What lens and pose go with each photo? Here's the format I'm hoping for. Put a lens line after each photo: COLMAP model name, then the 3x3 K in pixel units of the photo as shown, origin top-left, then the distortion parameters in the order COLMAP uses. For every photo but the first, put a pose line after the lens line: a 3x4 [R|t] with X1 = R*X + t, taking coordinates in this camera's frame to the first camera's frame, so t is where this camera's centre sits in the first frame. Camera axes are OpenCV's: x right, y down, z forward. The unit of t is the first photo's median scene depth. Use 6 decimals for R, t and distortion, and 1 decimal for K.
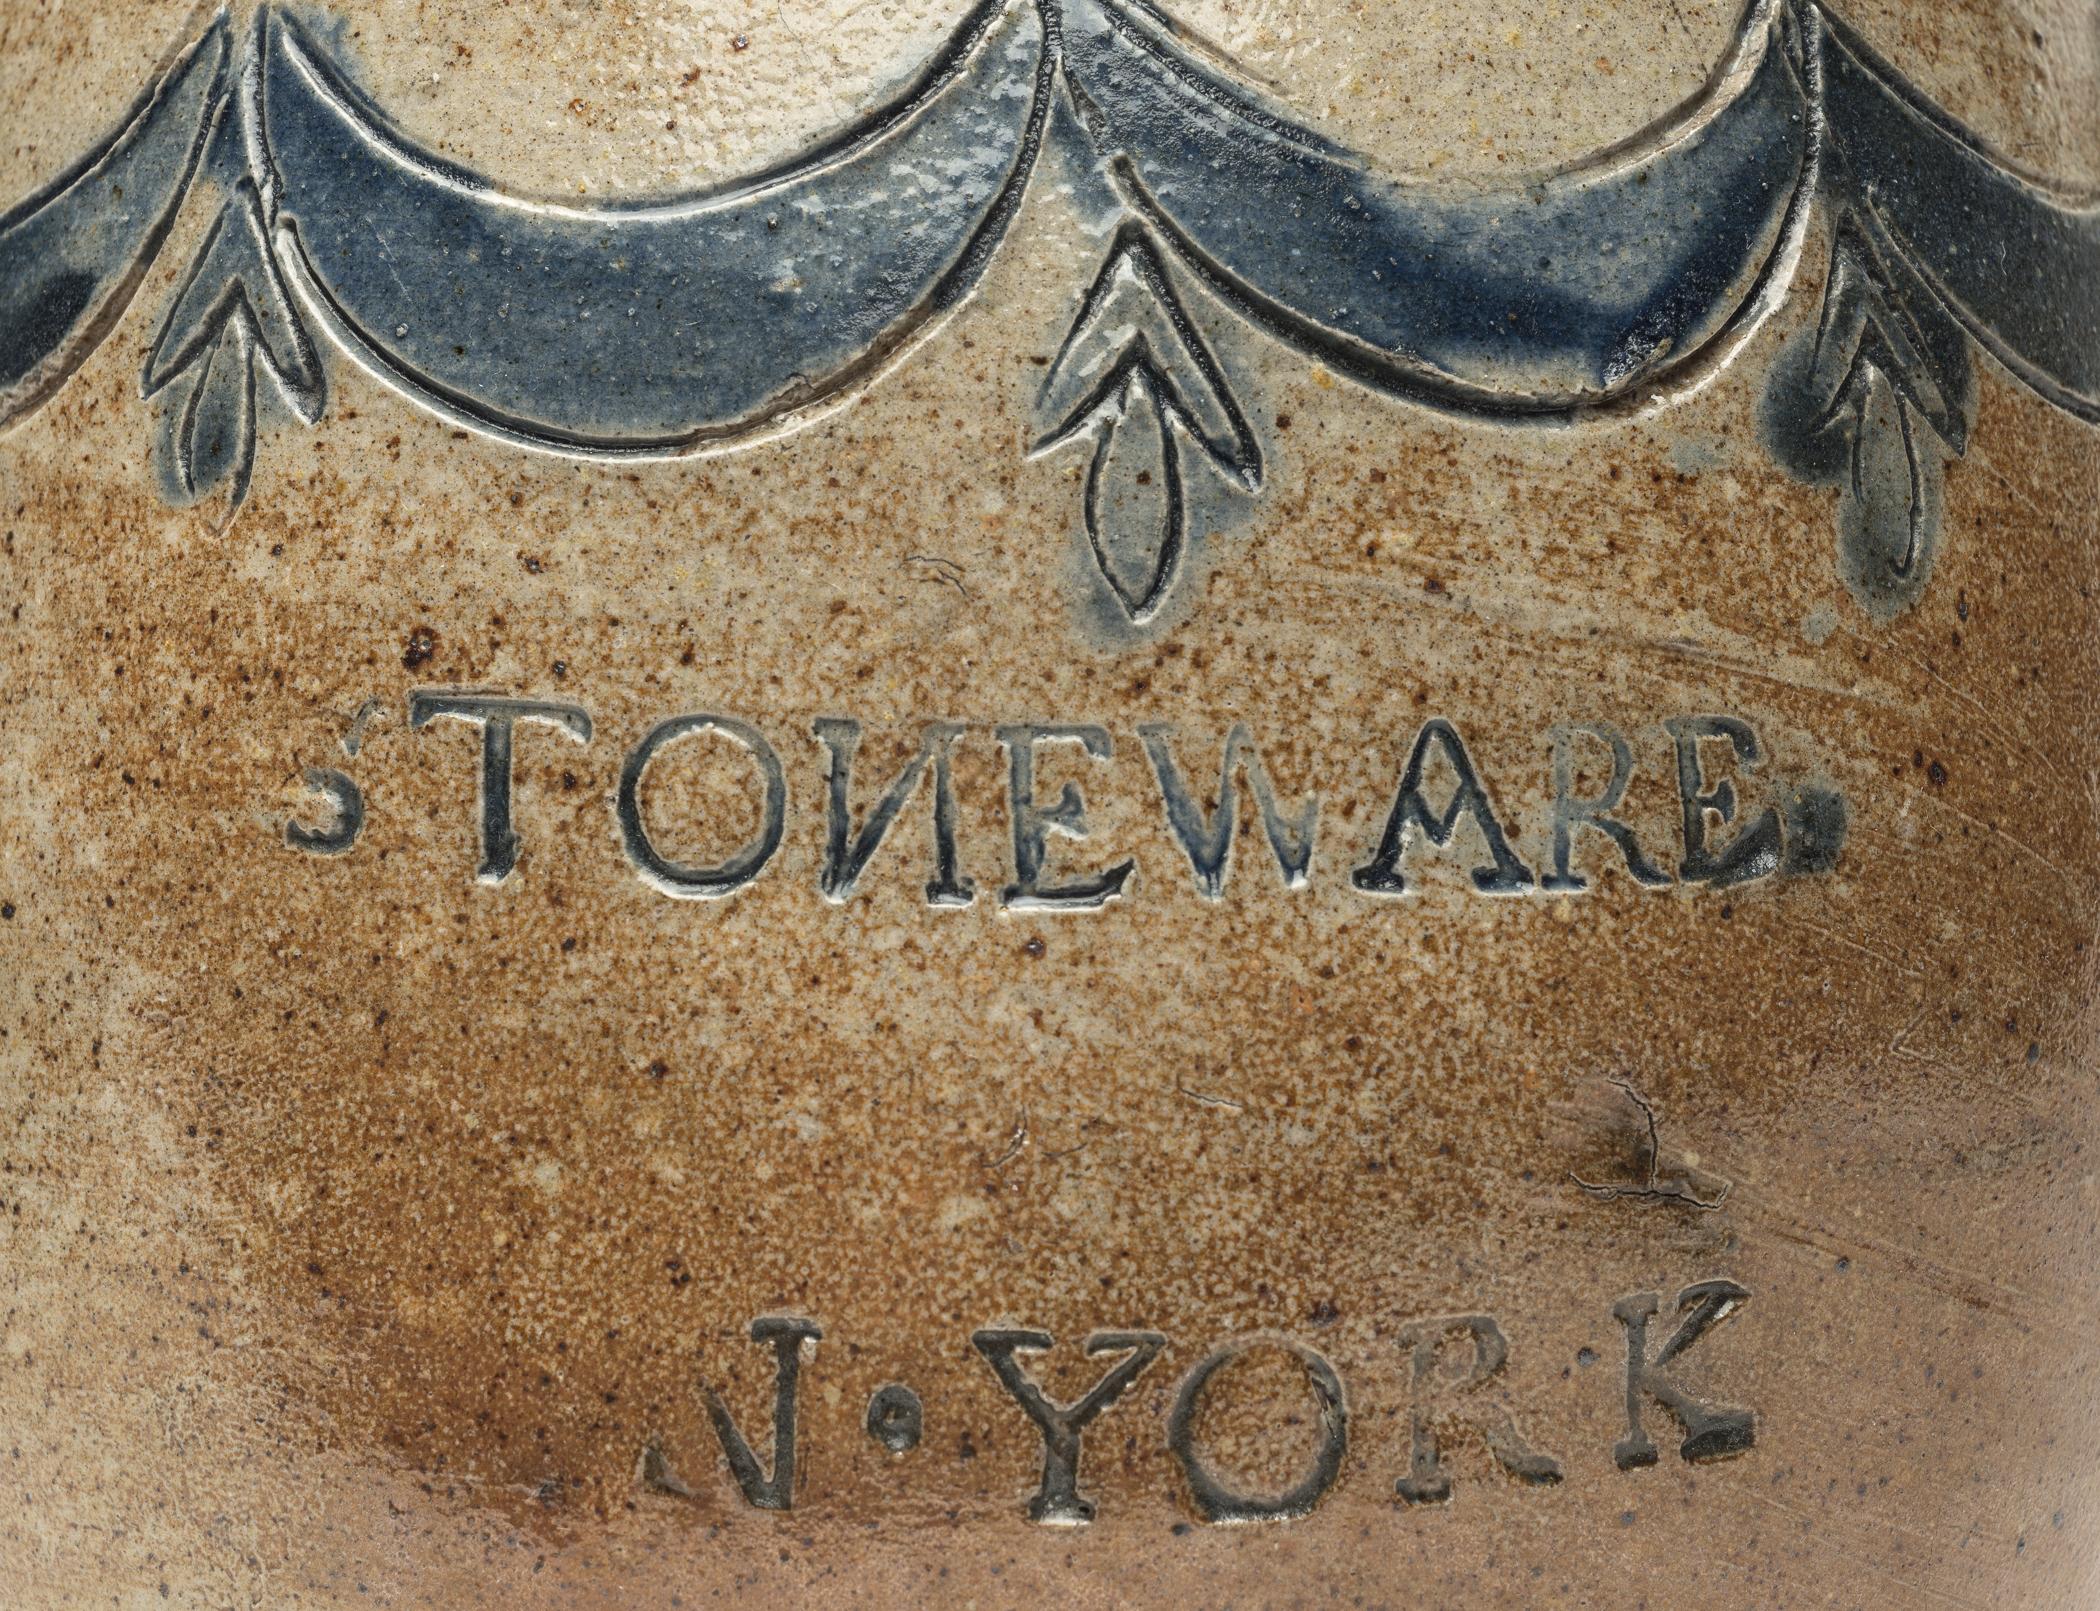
lens RADIAL K [[5480.4, 0, 1093.2], [0, 5480.4, 732.0], [0, 0, 1]] dist [0.010517, -0.087081]
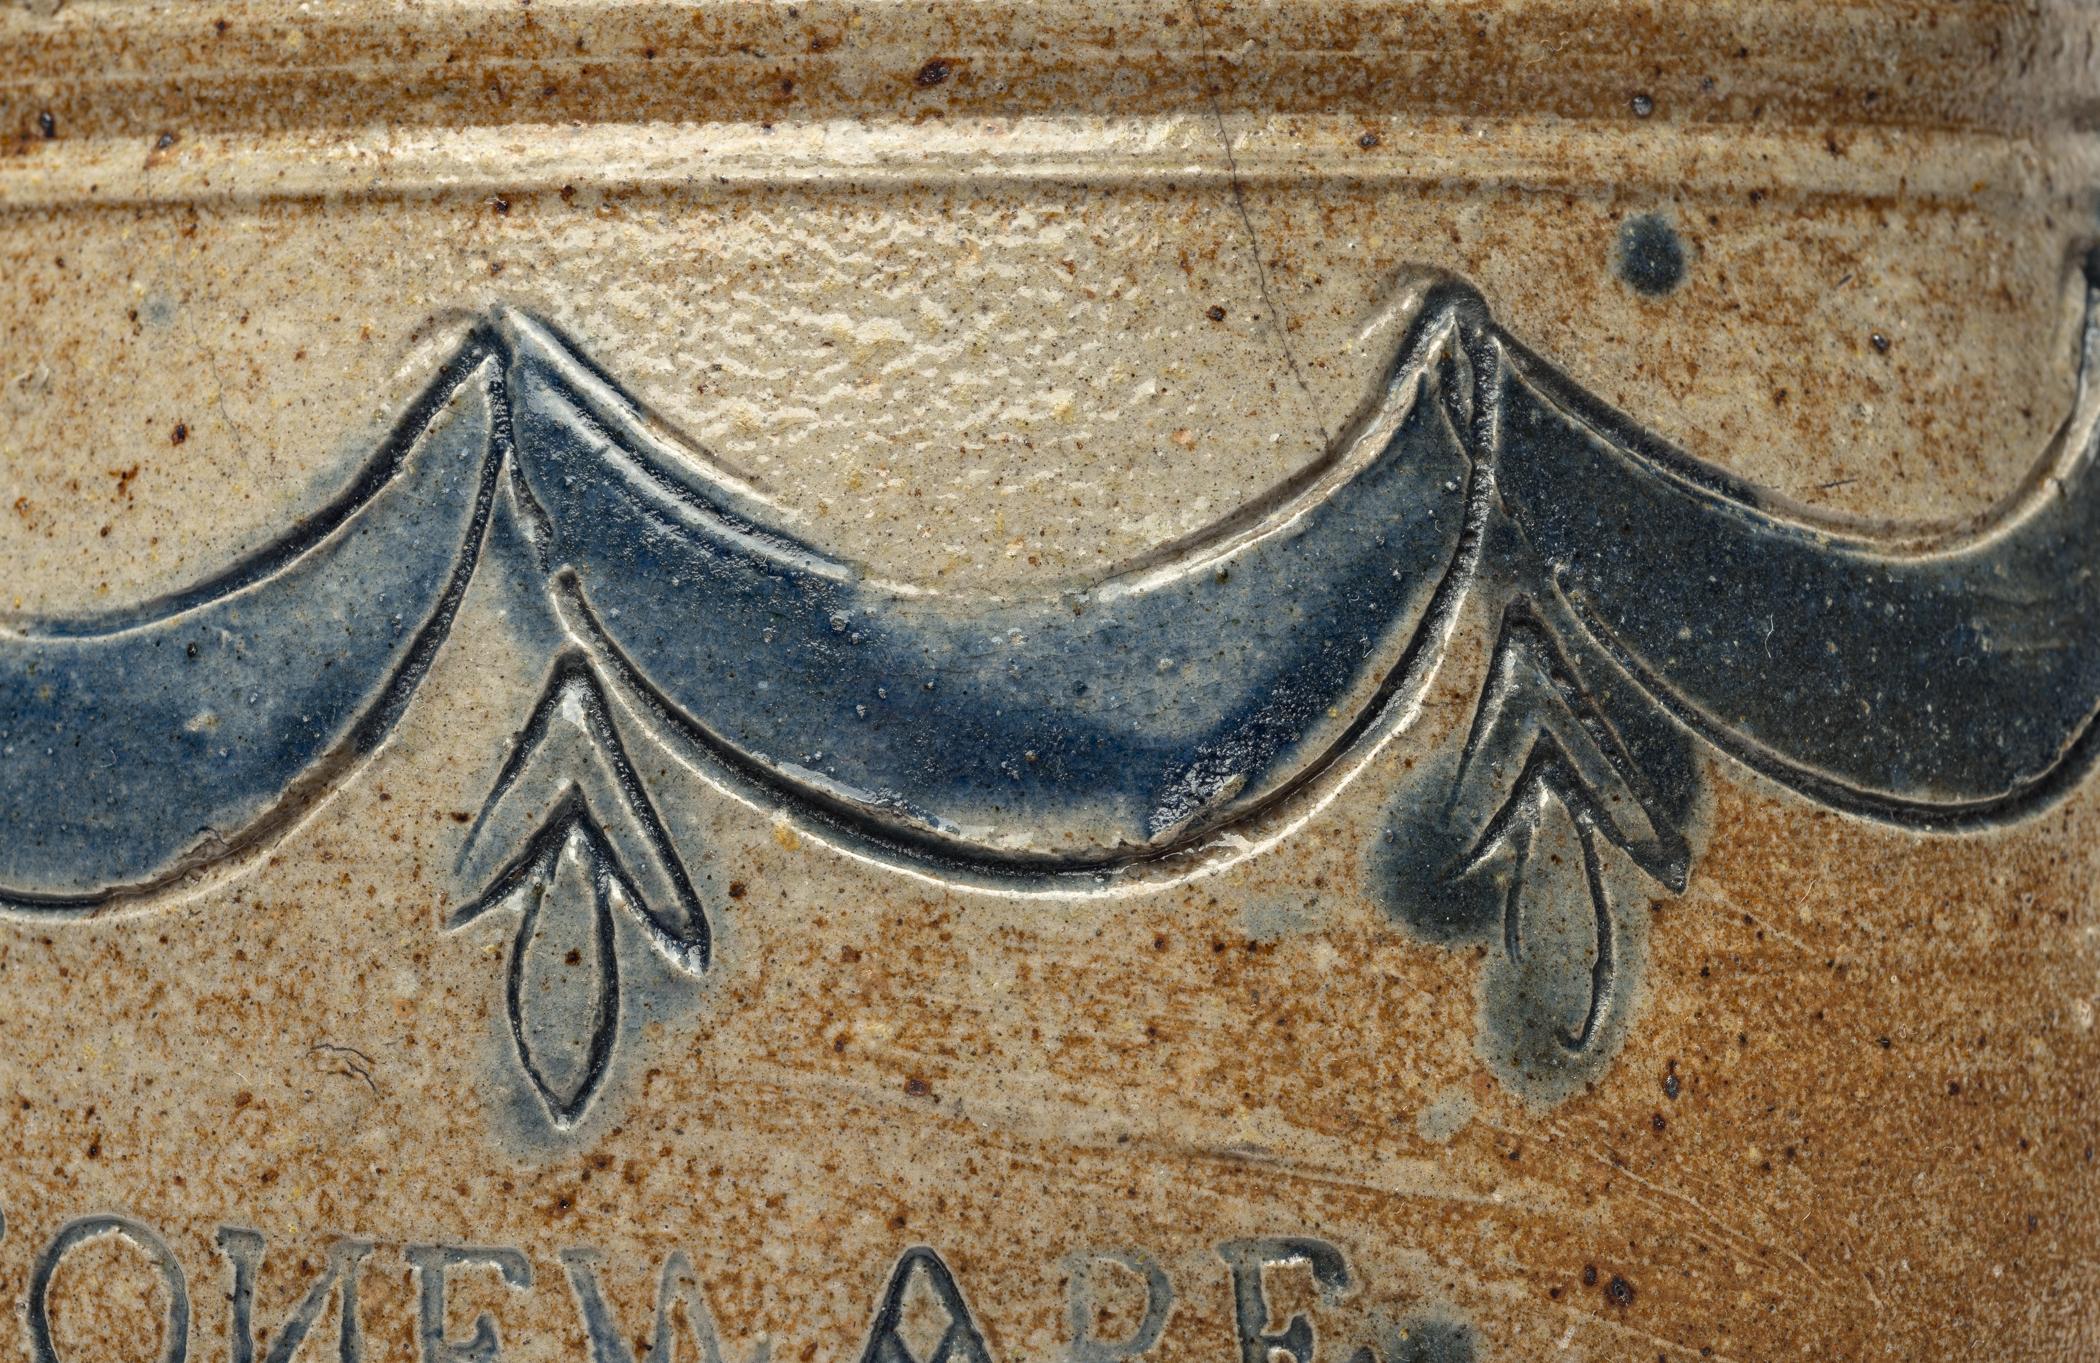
lens RADIAL K [[5353.3, 0, 1018.1], [0, 5353.3, 695.7], [0, 0, 1]] dist [-0.004126, 0.046023]
pose [[0.956727, 0.005299, -0.290938, 0.308223], [0.005372, 0.999342, 0.035868, -0.113278], [0.290937, -0.035879, 0.956069, 0.222358]]
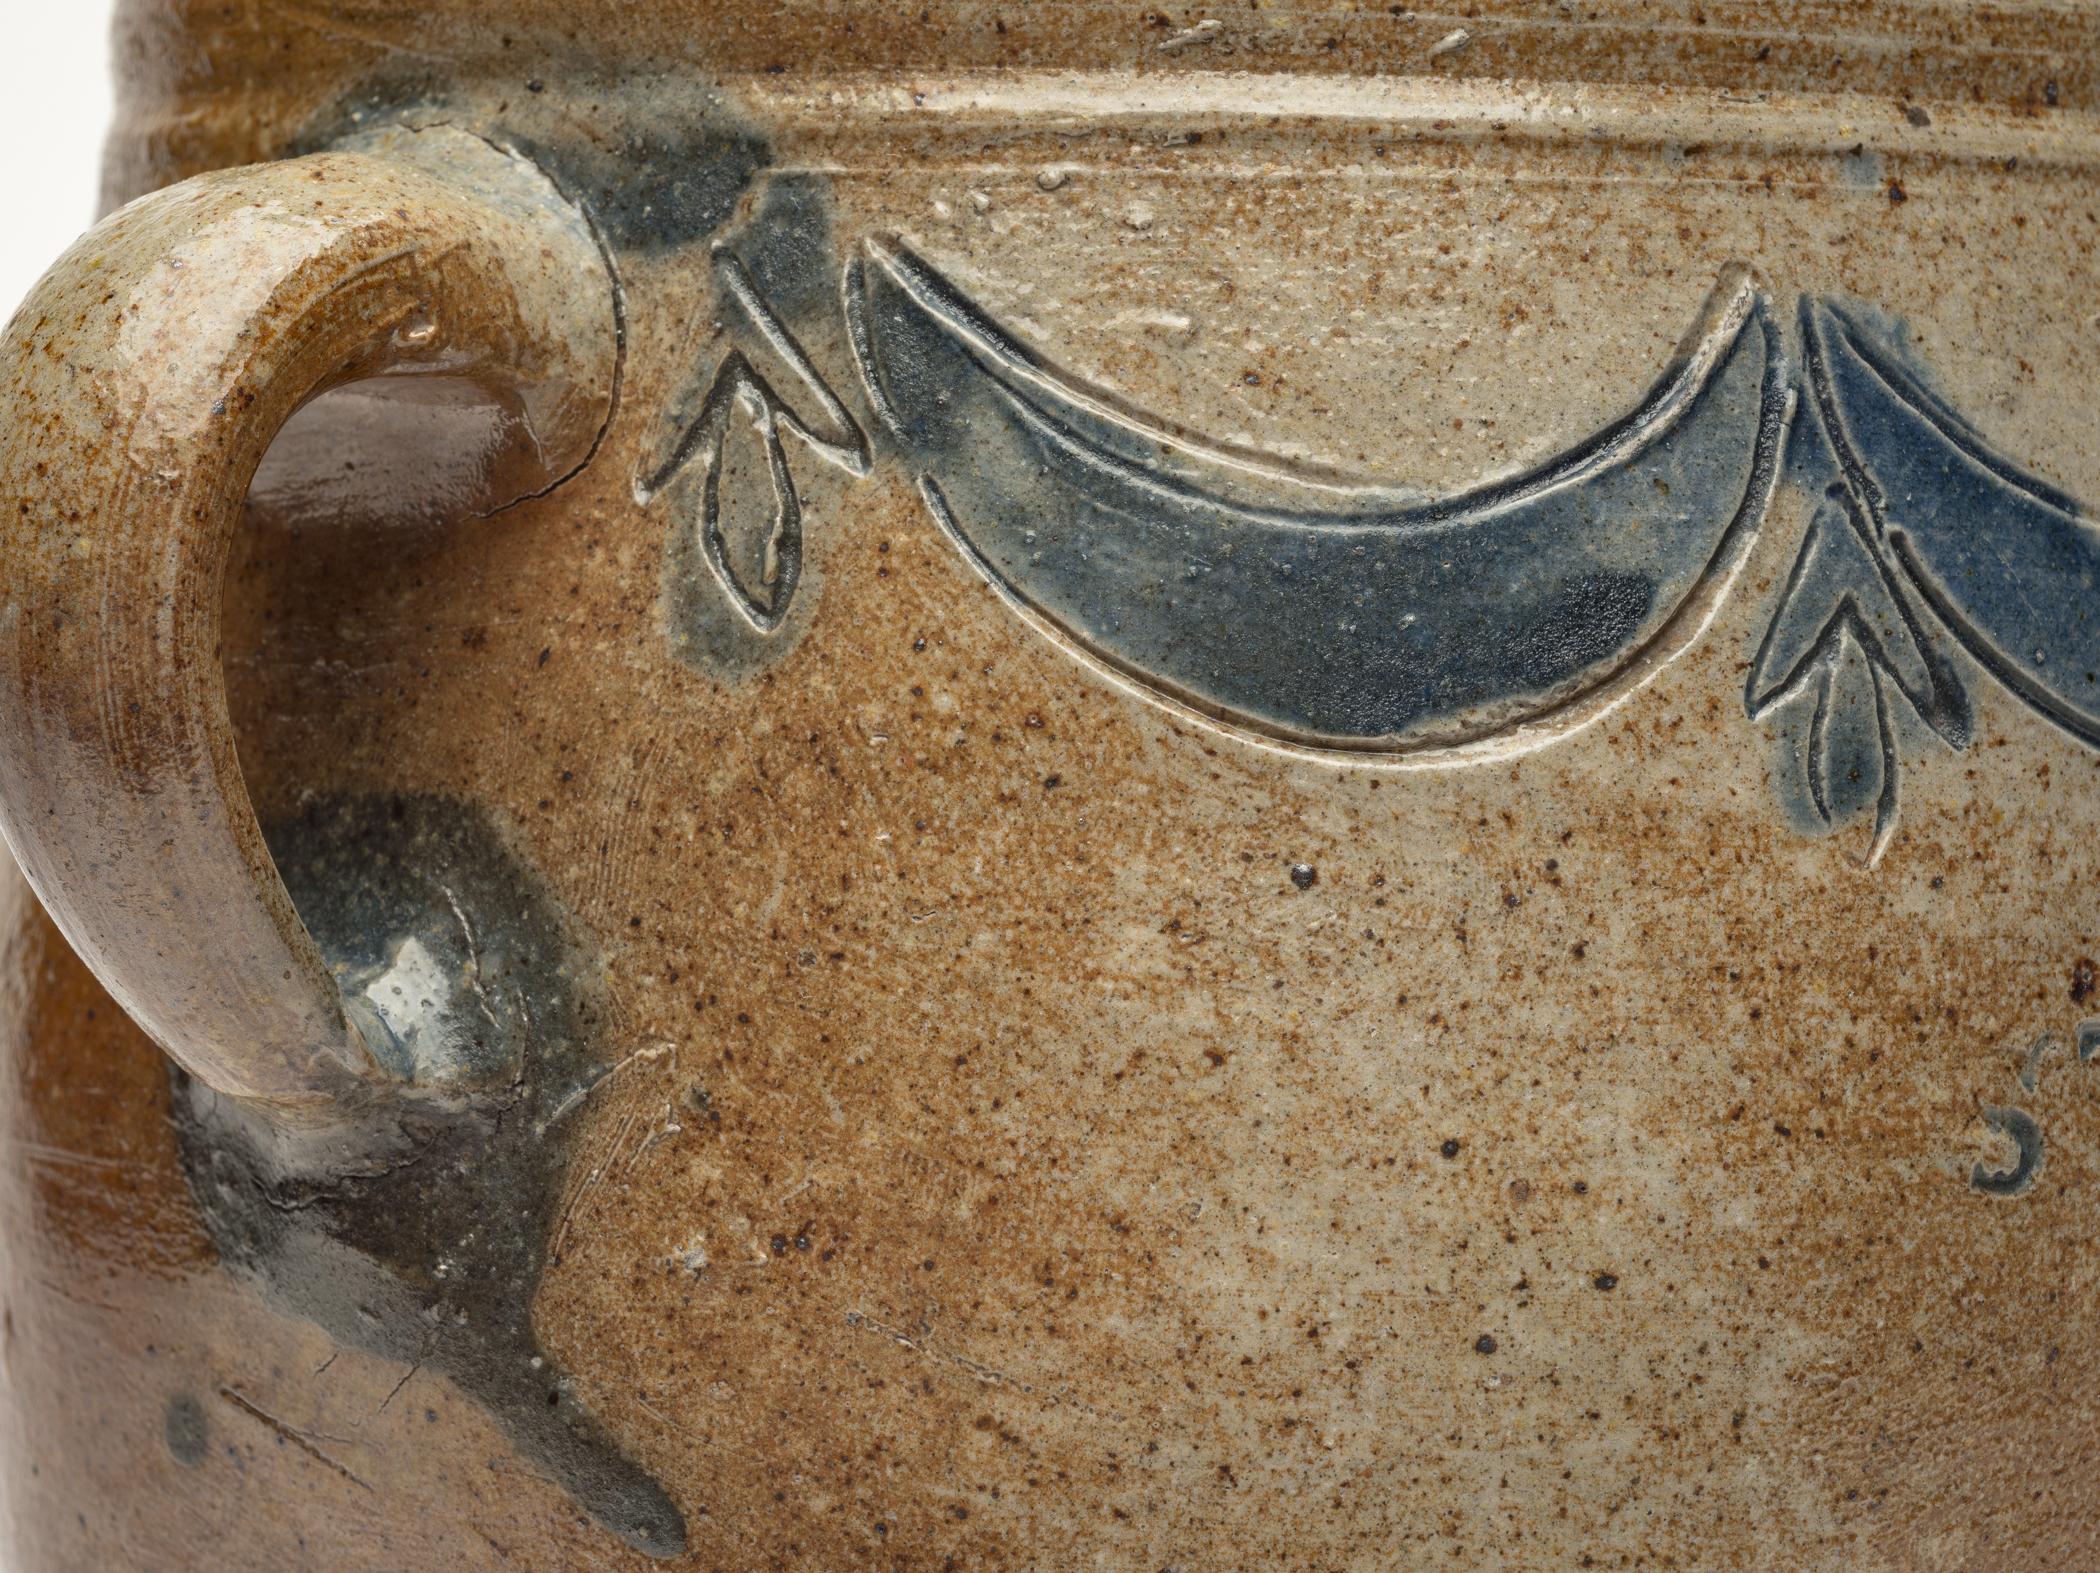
lens RADIAL K [[5208.2, 0, 1050.0], [0, 5208.2, 786.5], [0, 0, 1]] dist [-0.013513, 0.131717]
pose [[0.577865, -0.039595, 0.815172, -0.987245], [-0.008295, 0.998486, 0.054380, -0.098952], [-0.816091, -0.038186, 0.576661, 0.605246]]
